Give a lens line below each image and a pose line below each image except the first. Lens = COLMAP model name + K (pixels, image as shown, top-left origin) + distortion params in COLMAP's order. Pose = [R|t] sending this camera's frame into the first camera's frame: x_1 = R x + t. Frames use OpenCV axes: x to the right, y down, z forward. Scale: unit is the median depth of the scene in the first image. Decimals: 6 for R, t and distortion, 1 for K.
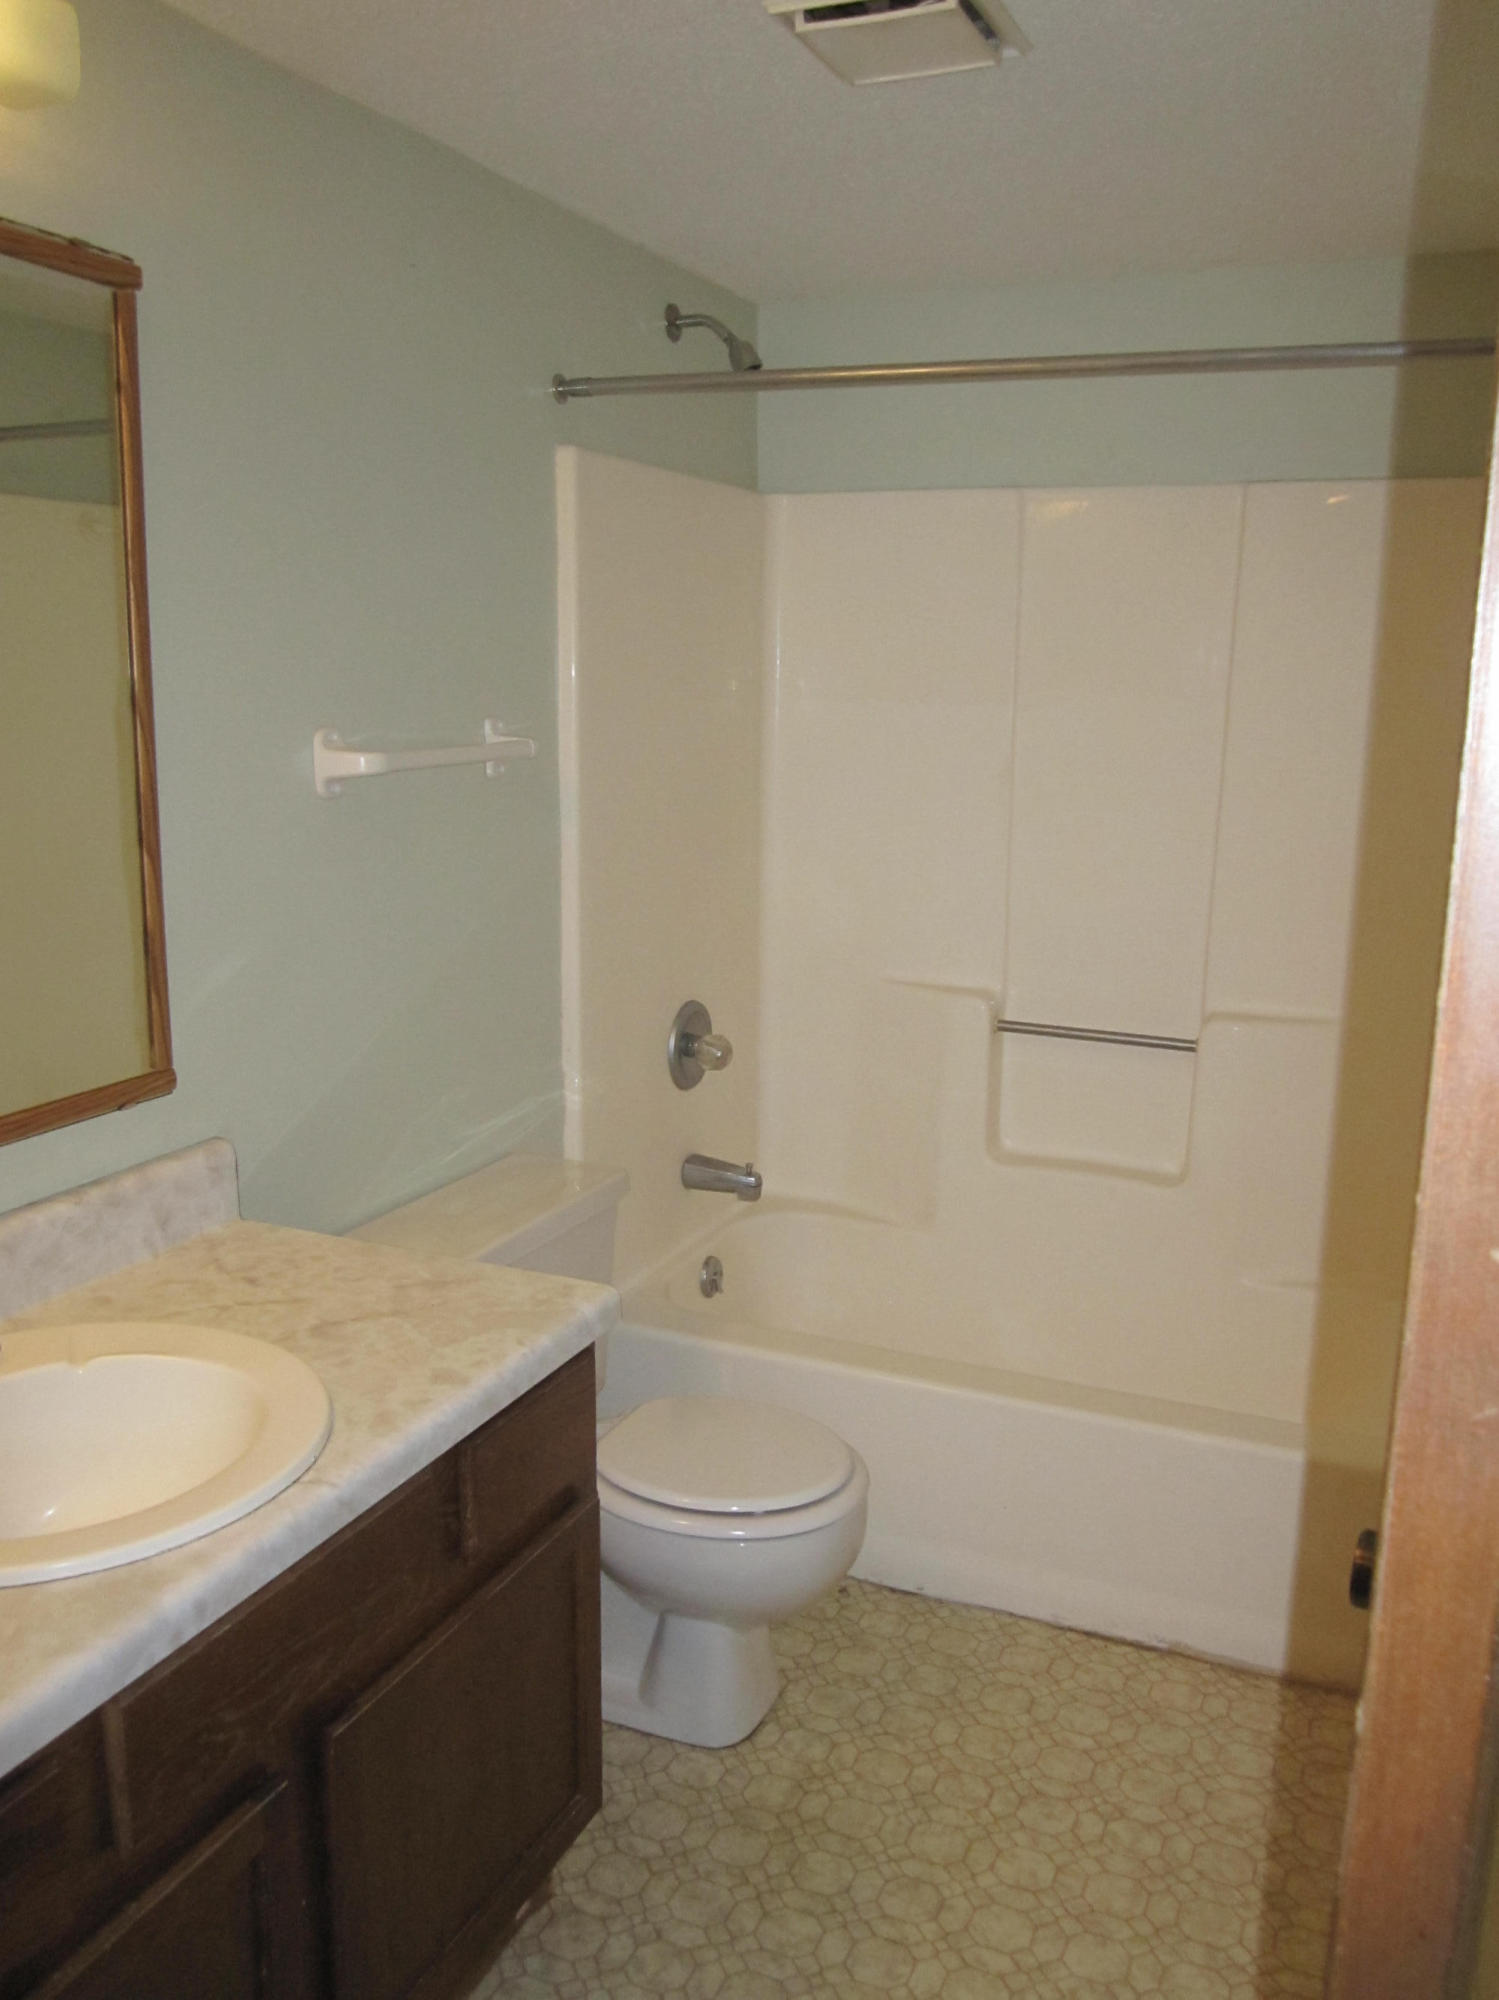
lens RADIAL K [[1653.1, 0, 749.5], [0, 1653.1, 1000.0], [0, 0, 1]] dist [-0.047097, 0.011145]
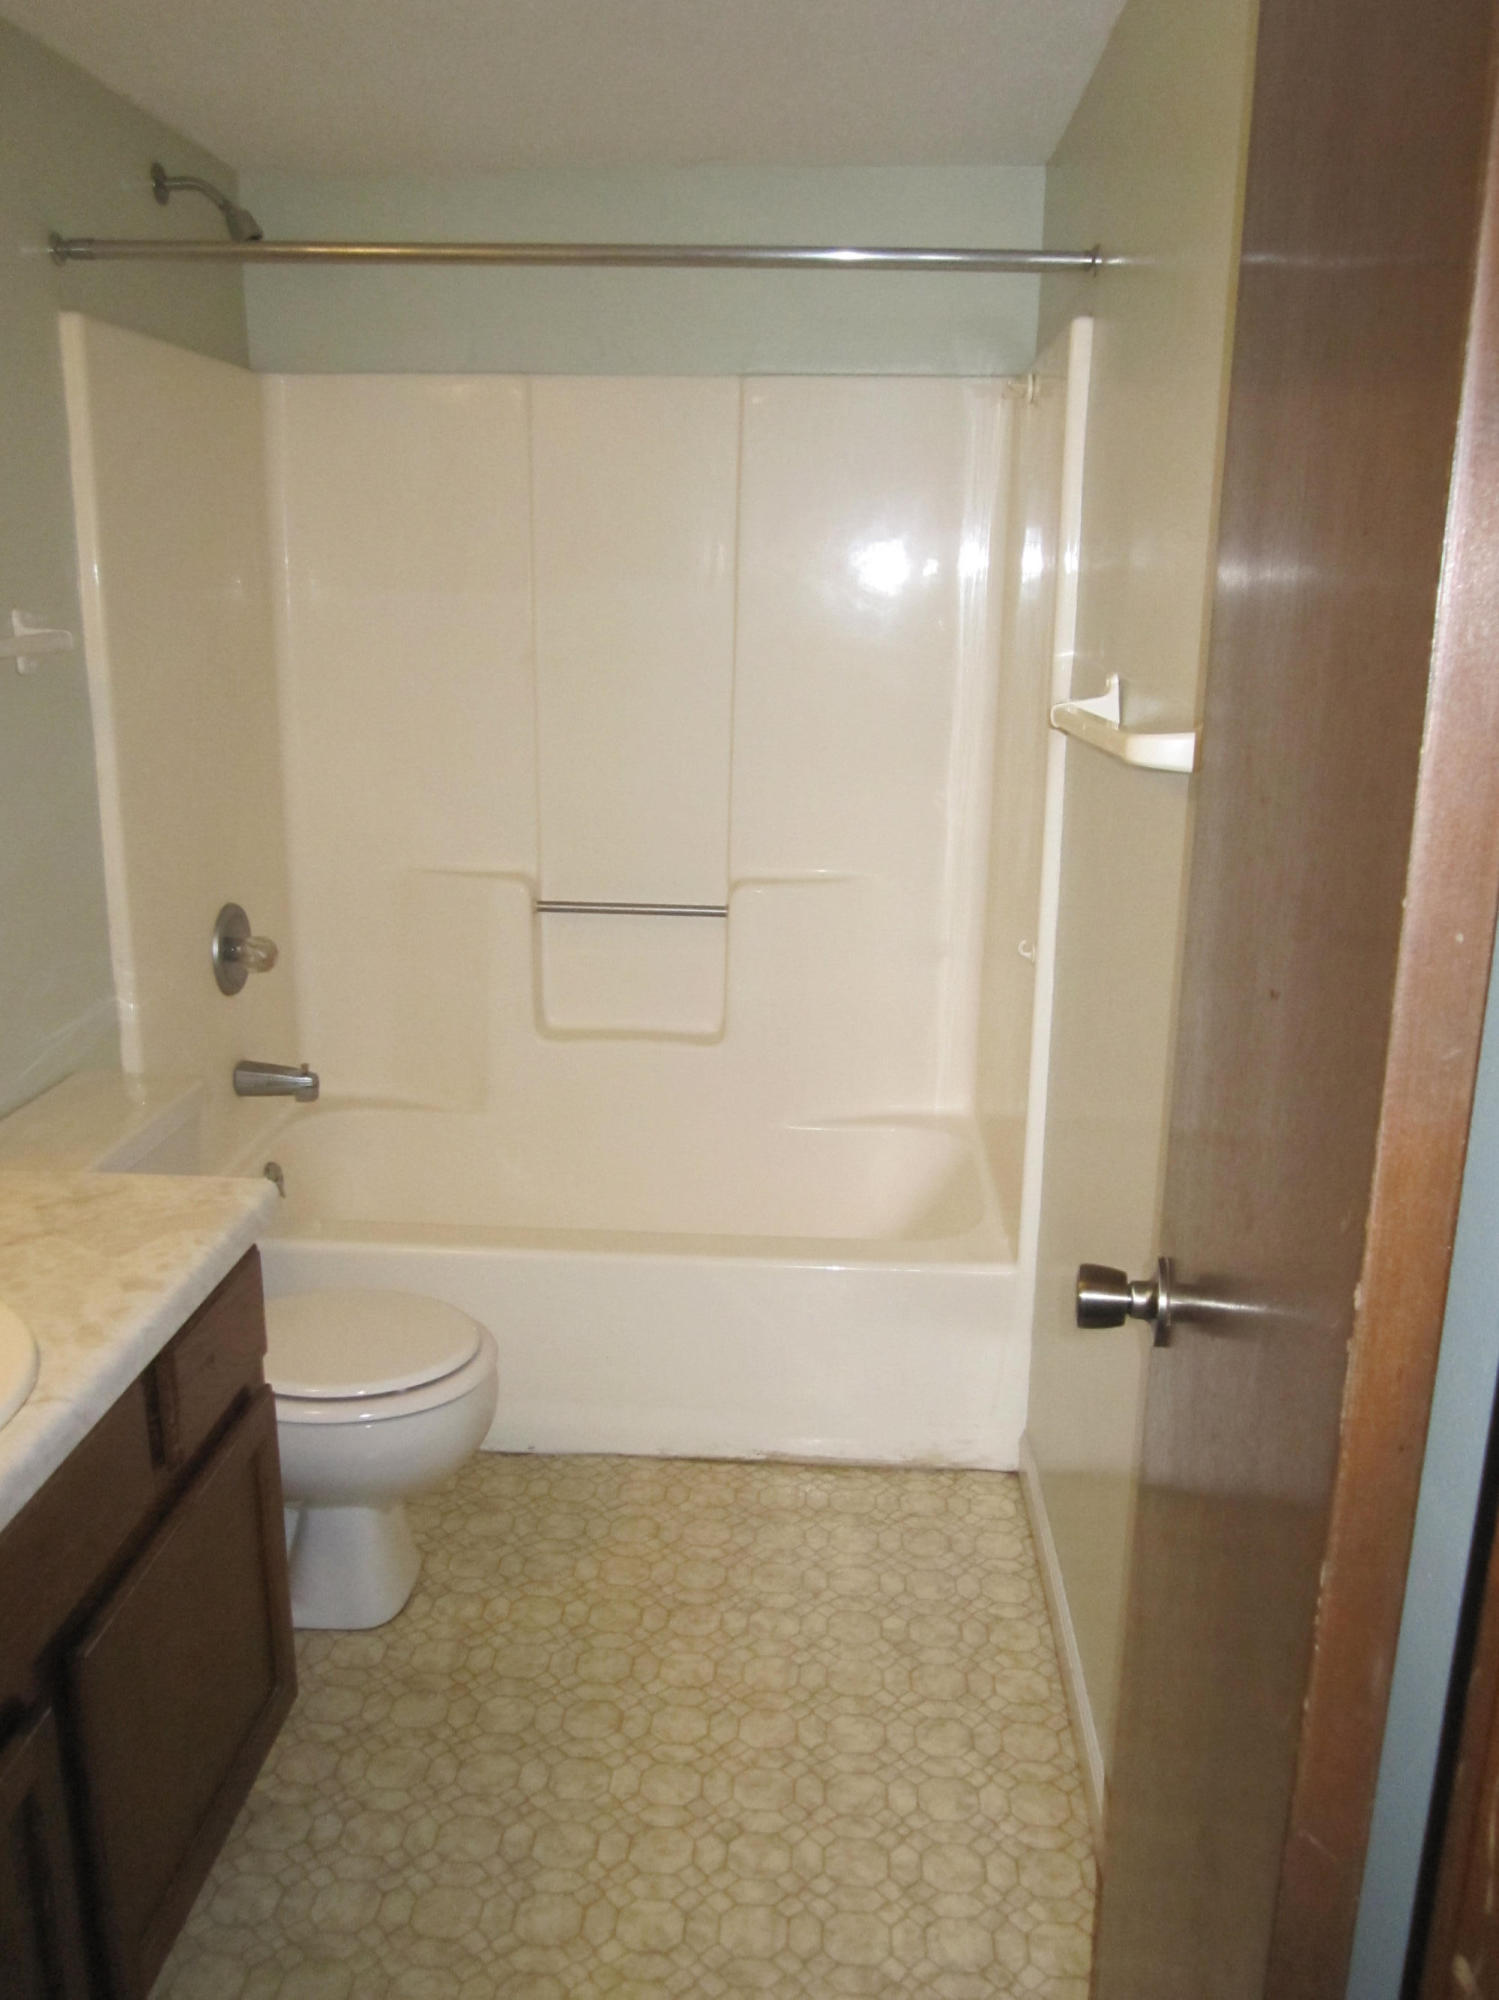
lens RADIAL K [[1656.6, 0, 749.5], [0, 1656.6, 1000.0], [0, 0, 1]] dist [-0.040617, 0.013460]
pose [[0.936820, -0.089718, 0.338112, -0.113339], [0.069571, 0.995028, 0.071269, 0.012751], [-0.342825, -0.043243, 0.938403, -0.021480]]
